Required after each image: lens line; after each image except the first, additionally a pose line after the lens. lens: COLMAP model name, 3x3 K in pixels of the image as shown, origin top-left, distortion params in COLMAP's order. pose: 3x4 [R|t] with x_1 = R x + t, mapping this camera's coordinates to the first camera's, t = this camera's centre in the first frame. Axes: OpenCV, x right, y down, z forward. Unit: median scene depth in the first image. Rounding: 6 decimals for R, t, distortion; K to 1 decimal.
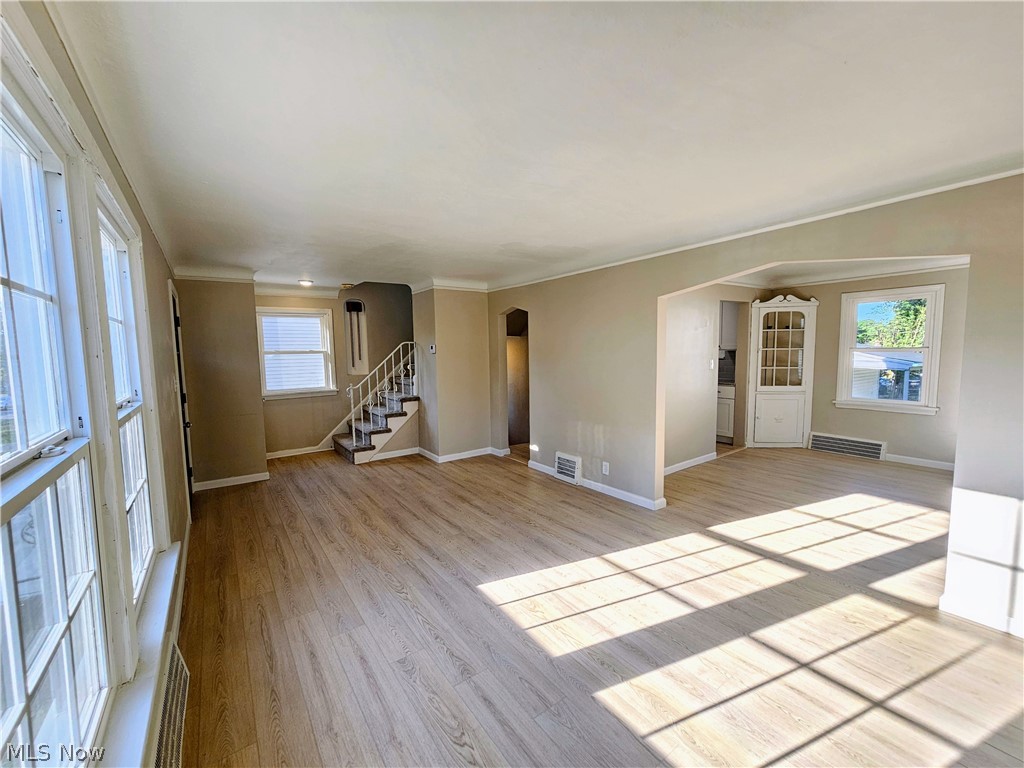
lens RADIAL K [[418.1, 0, 511.9], [0, 418.1, 384.1], [0, 0, 1]] dist [-0.001122, -0.000331]
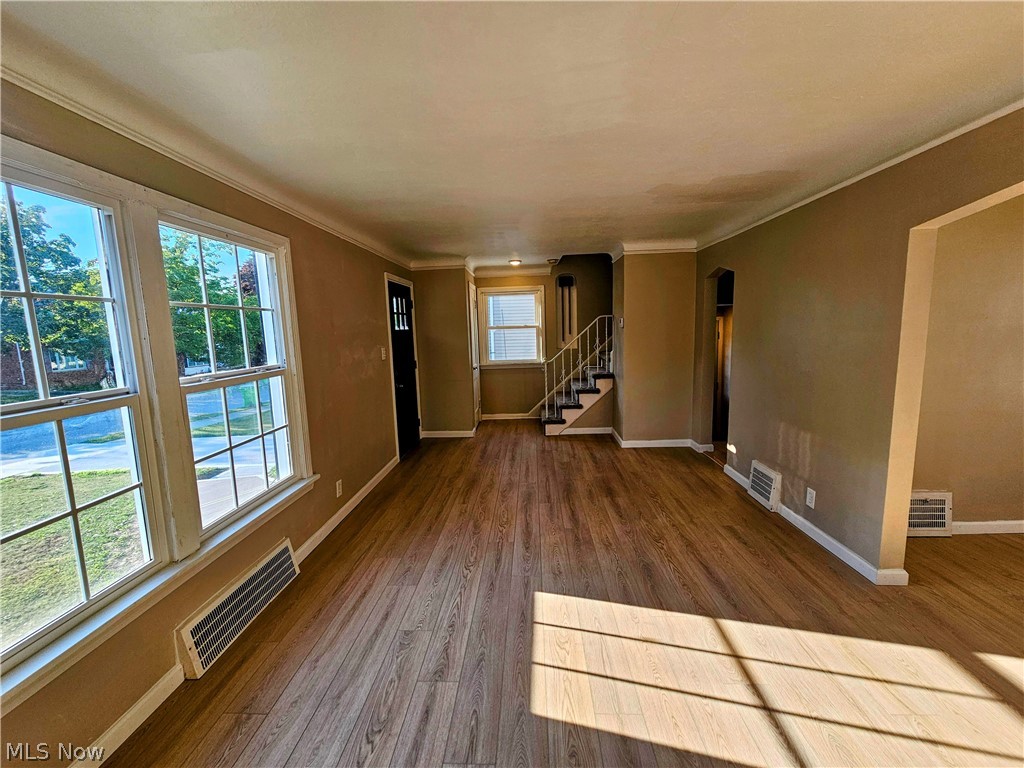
lens RADIAL K [[418.1, 0, 511.9], [0, 418.1, 384.1], [0, 0, 1]] dist [-0.001122, -0.000331]
pose [[0.783409, 0.076054, -0.616835, 0.242841], [-0.034720, 0.996290, 0.078743, -0.018342], [0.620536, -0.040271, 0.783143, 0.172265]]
